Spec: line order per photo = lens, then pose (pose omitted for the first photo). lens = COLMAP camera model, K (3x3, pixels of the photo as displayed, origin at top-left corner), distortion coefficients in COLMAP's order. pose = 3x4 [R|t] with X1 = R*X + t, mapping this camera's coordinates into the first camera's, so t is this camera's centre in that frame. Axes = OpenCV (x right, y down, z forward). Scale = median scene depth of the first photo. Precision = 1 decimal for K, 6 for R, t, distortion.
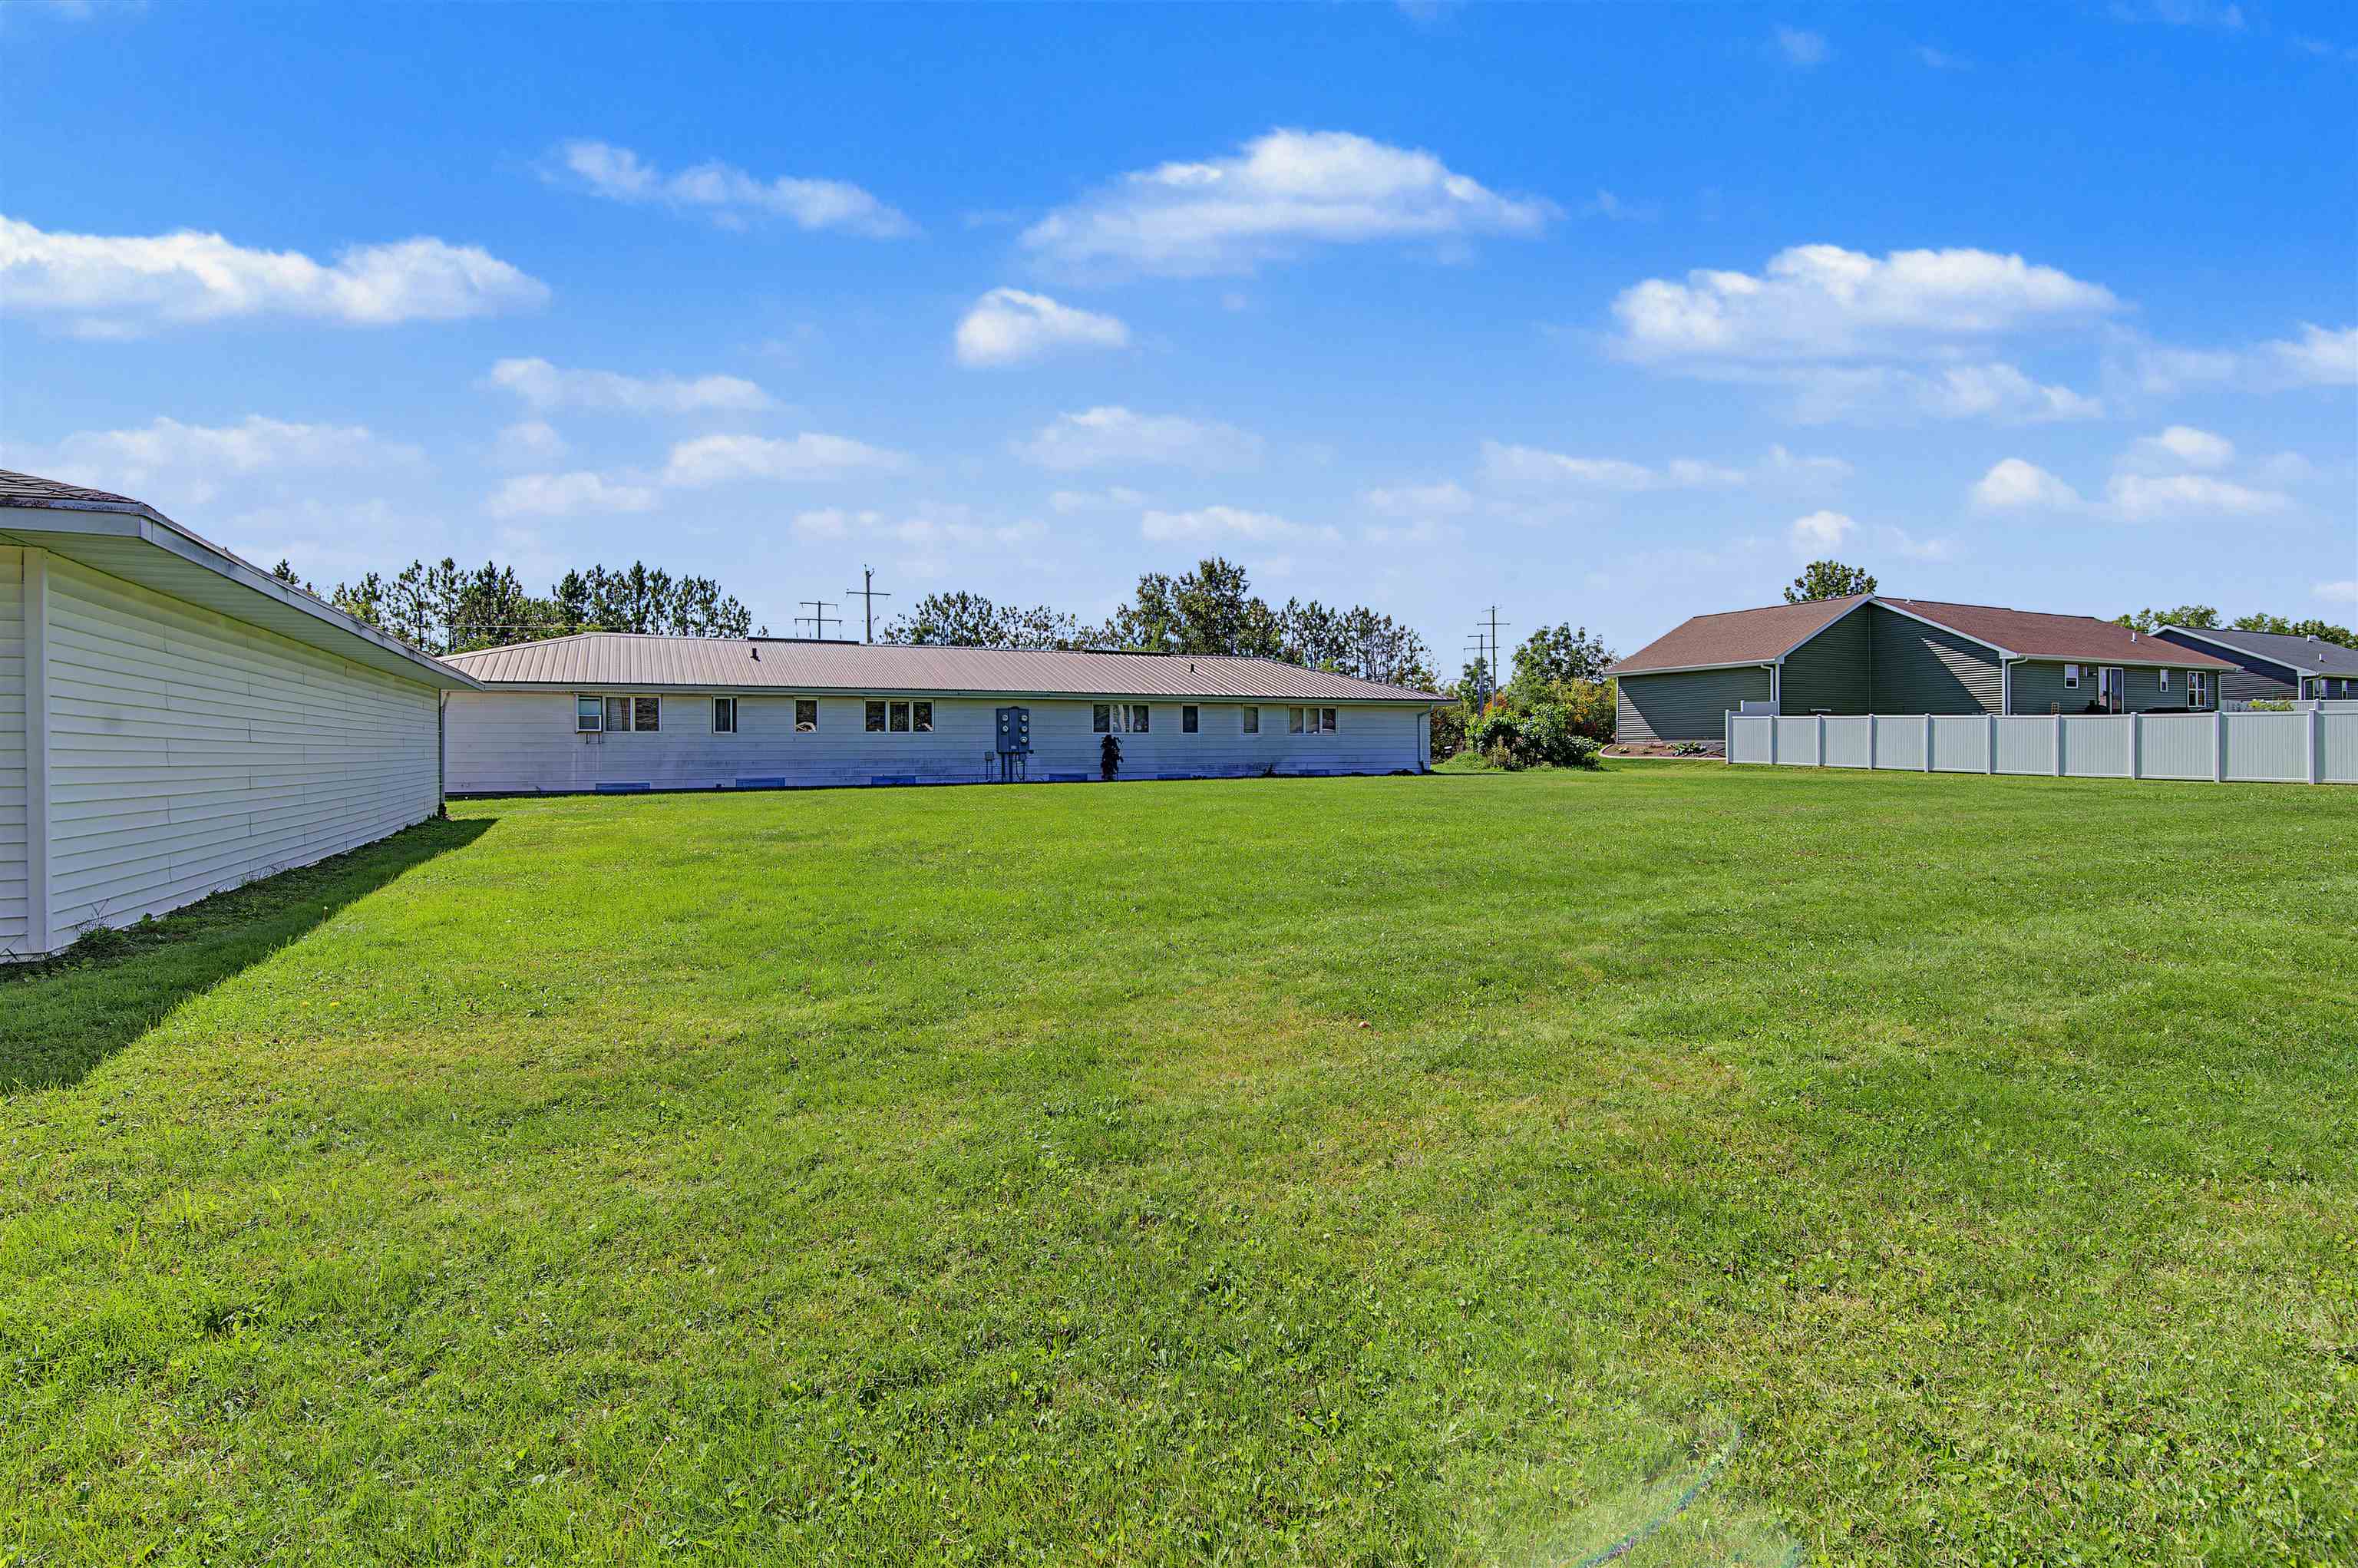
lens RADIAL K [[1105.9, 0, 1183.1], [0, 1105.9, 751.1], [0, 0, 1]] dist [0.000638, 0.000393]
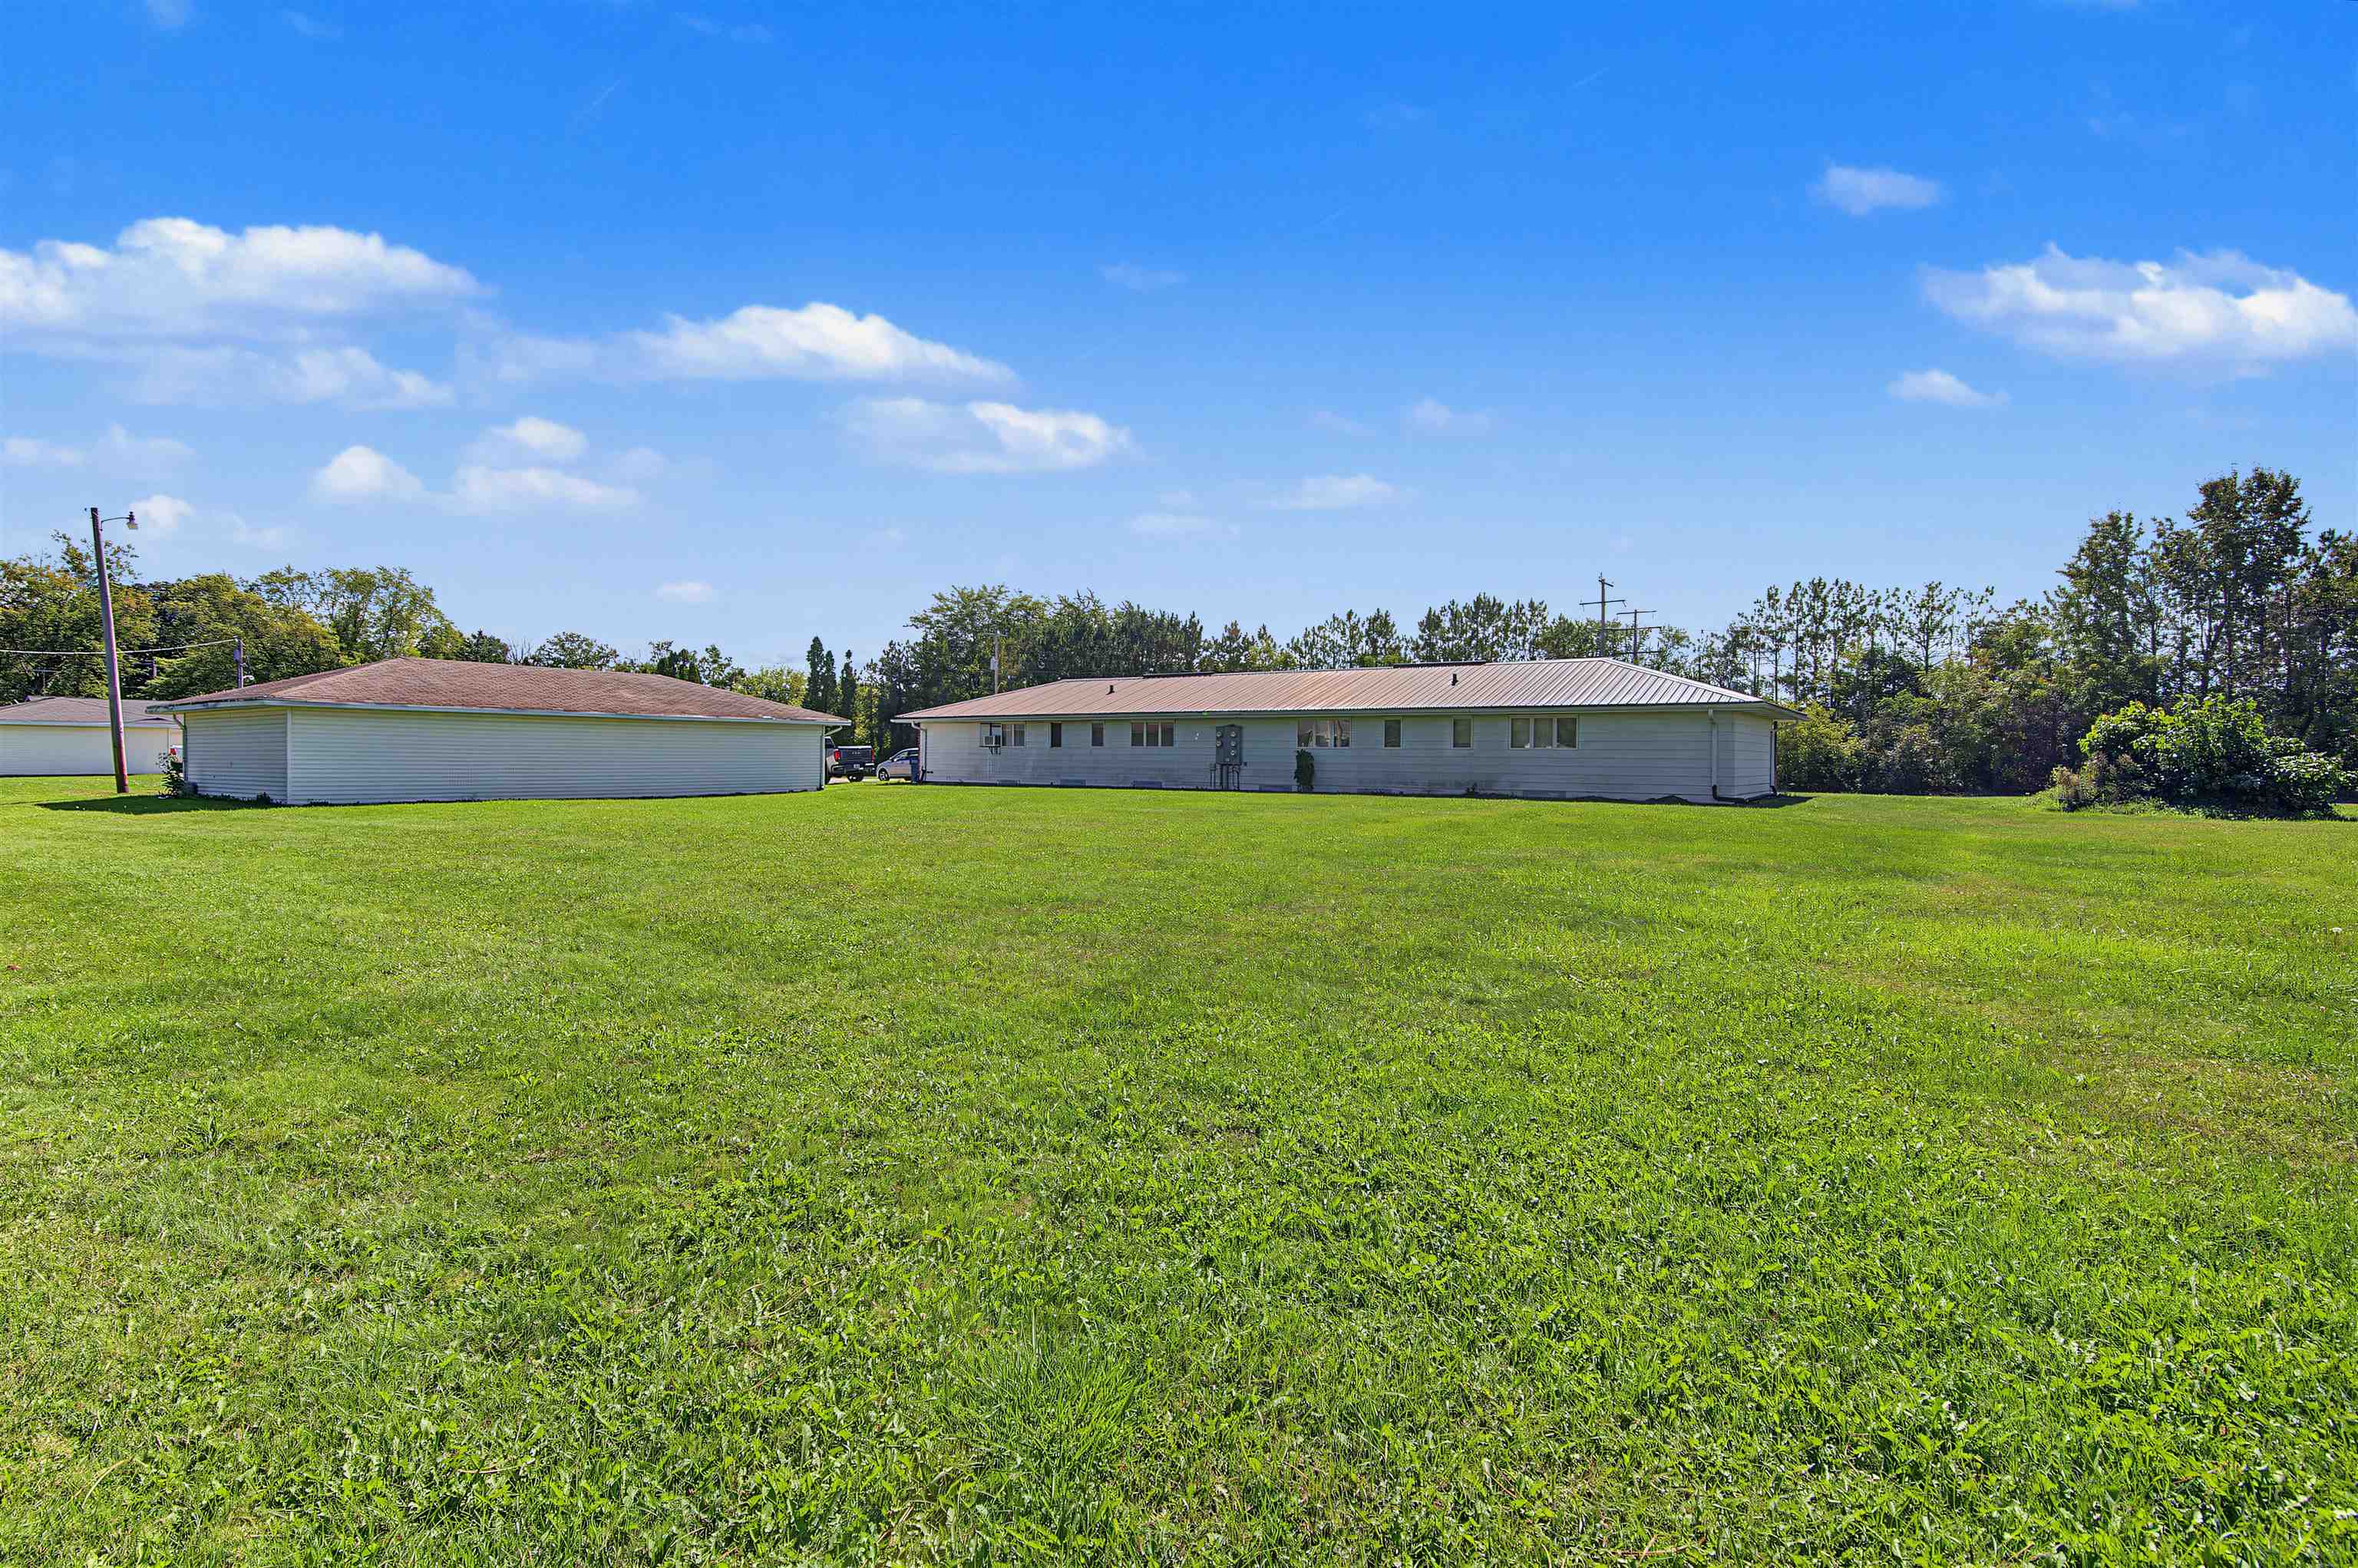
lens RADIAL K [[1105.9, 0, 1183.1], [0, 1105.9, 751.1], [0, 0, 1]] dist [0.000638, 0.000393]
pose [[0.484920, 0.007374, -0.874527, 0.513023], [-0.009936, 0.999946, 0.002922, -0.009725], [0.874502, 0.007272, 0.484968, 0.239127]]
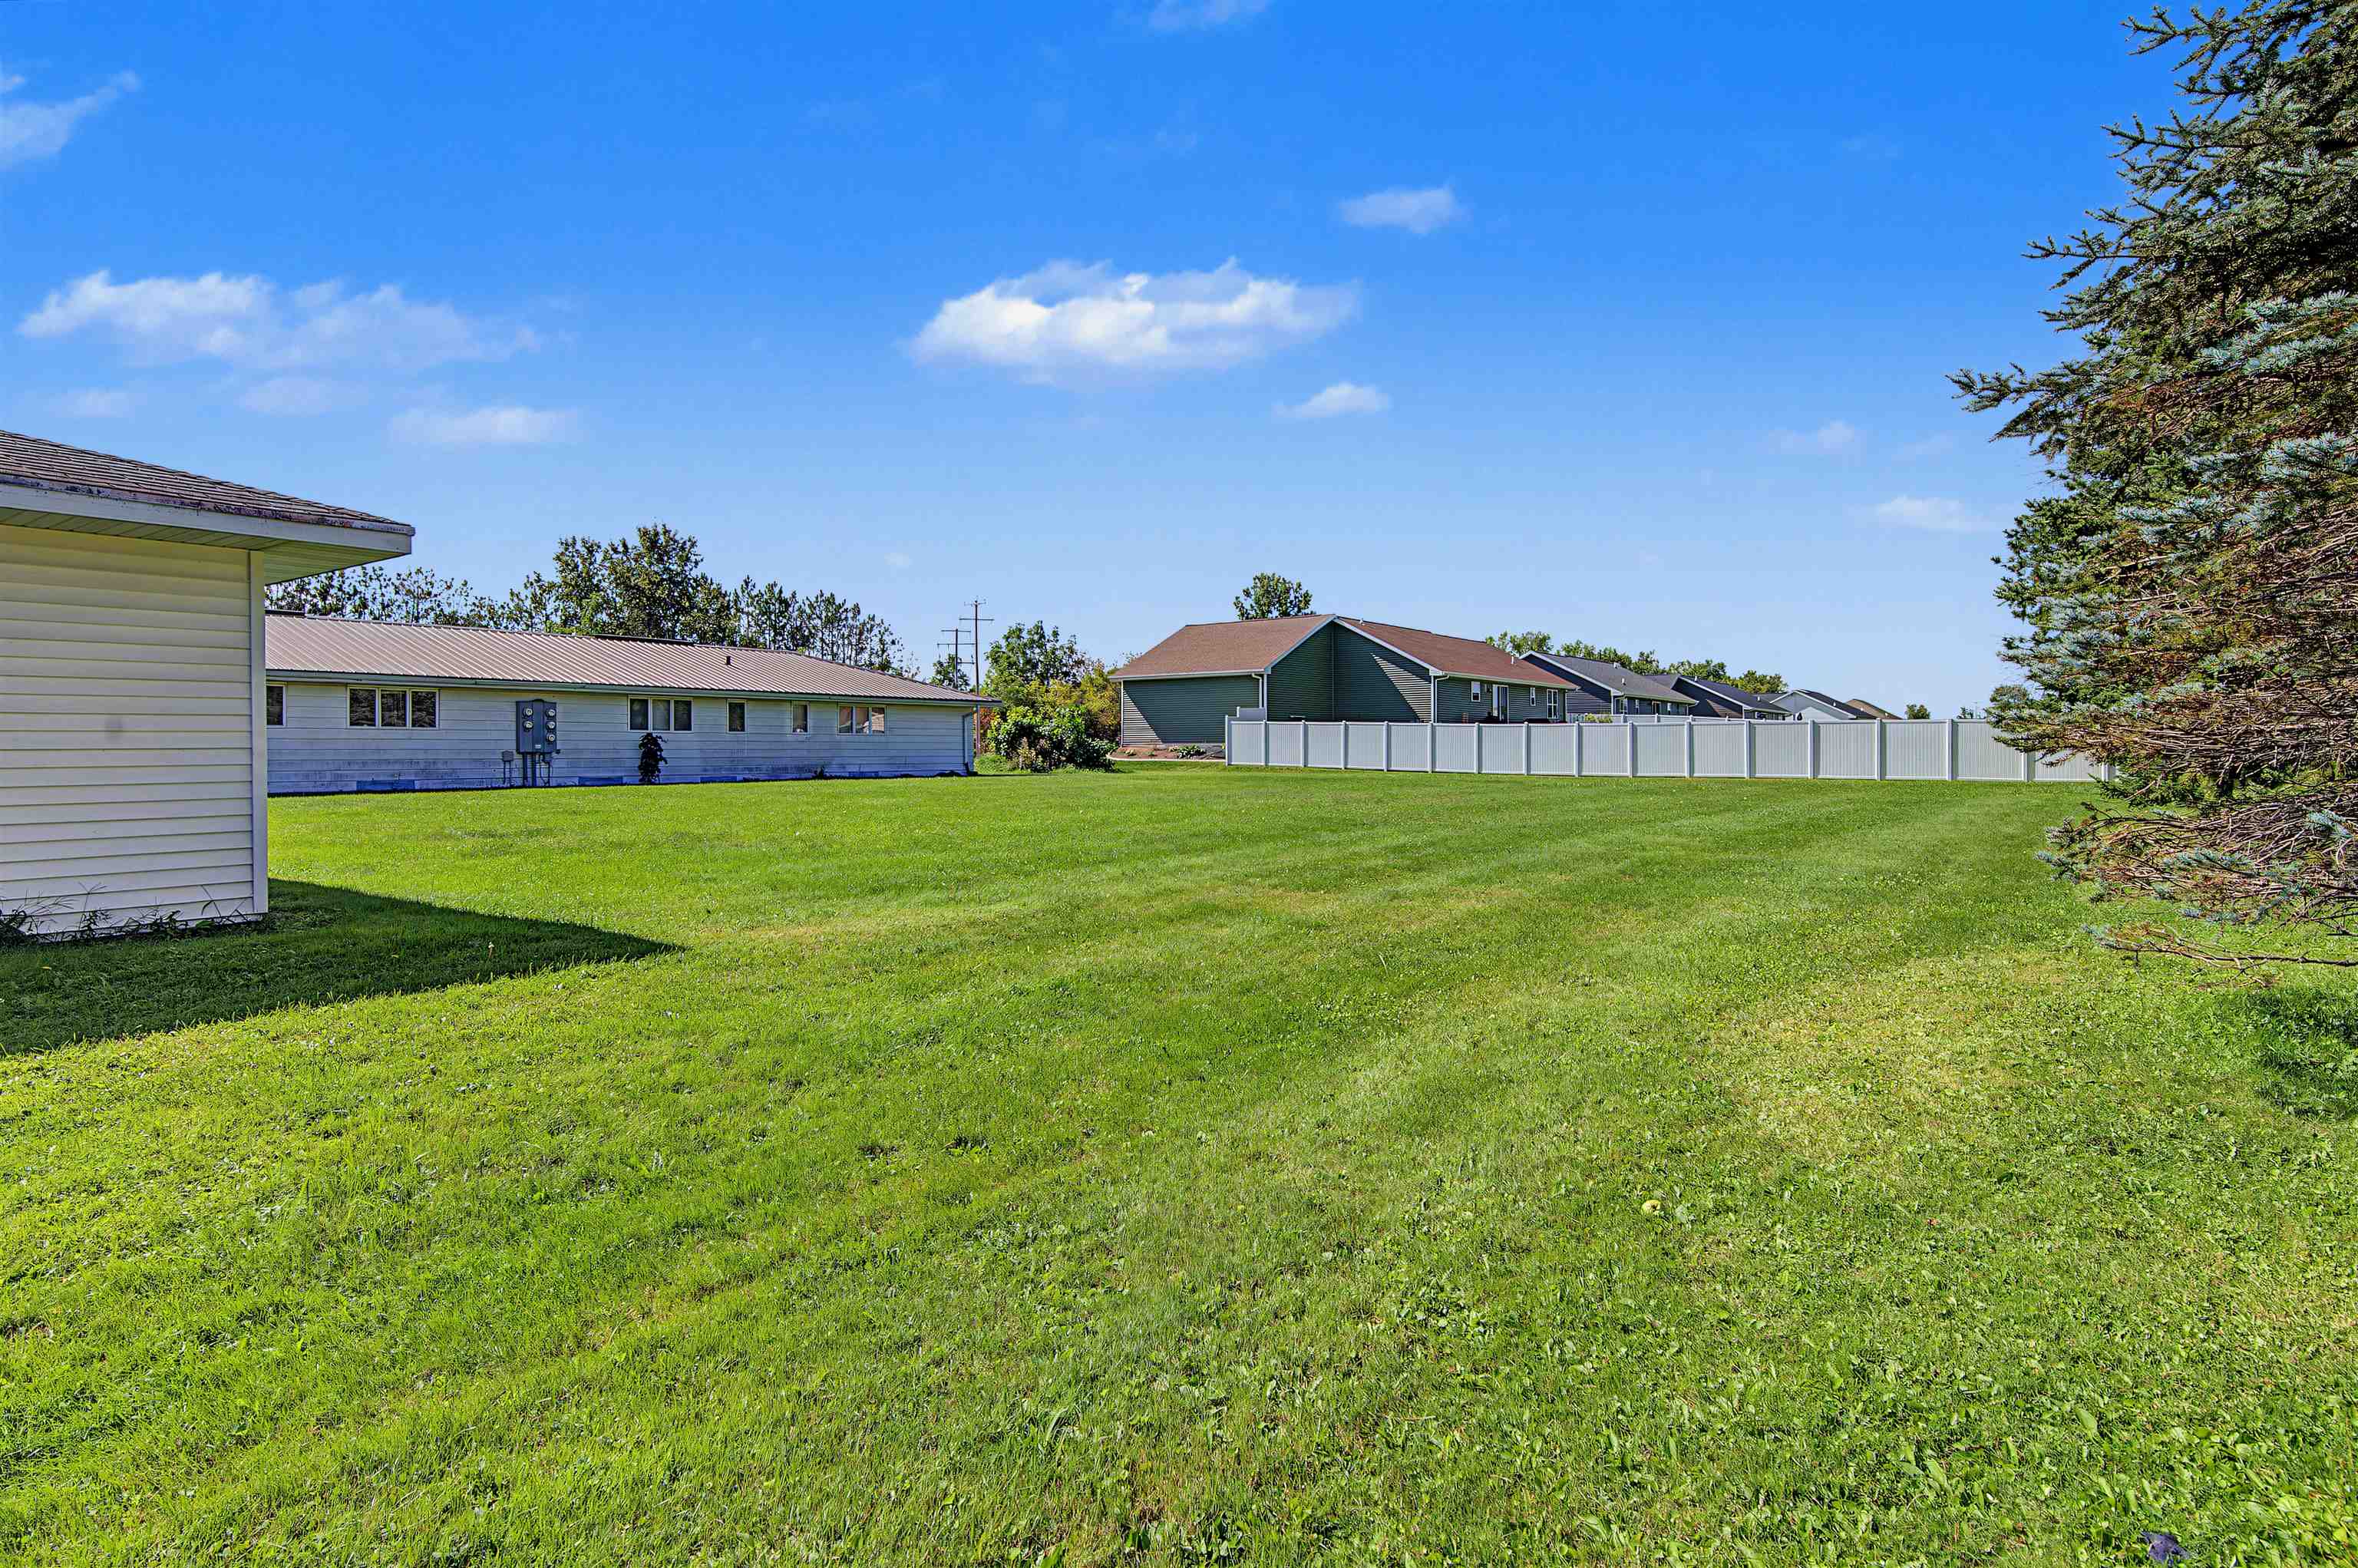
lens RADIAL K [[1261.5, 0, 1179.0], [0, 1261.5, 784.0], [0, 0, 1]] dist [0.000113, 0.000043]
pose [[0.890663, -0.009526, 0.454565, -0.094264], [-0.000502, 0.999759, 0.021935, 0.002539], [-0.454664, -0.019765, 0.890444, -0.065694]]
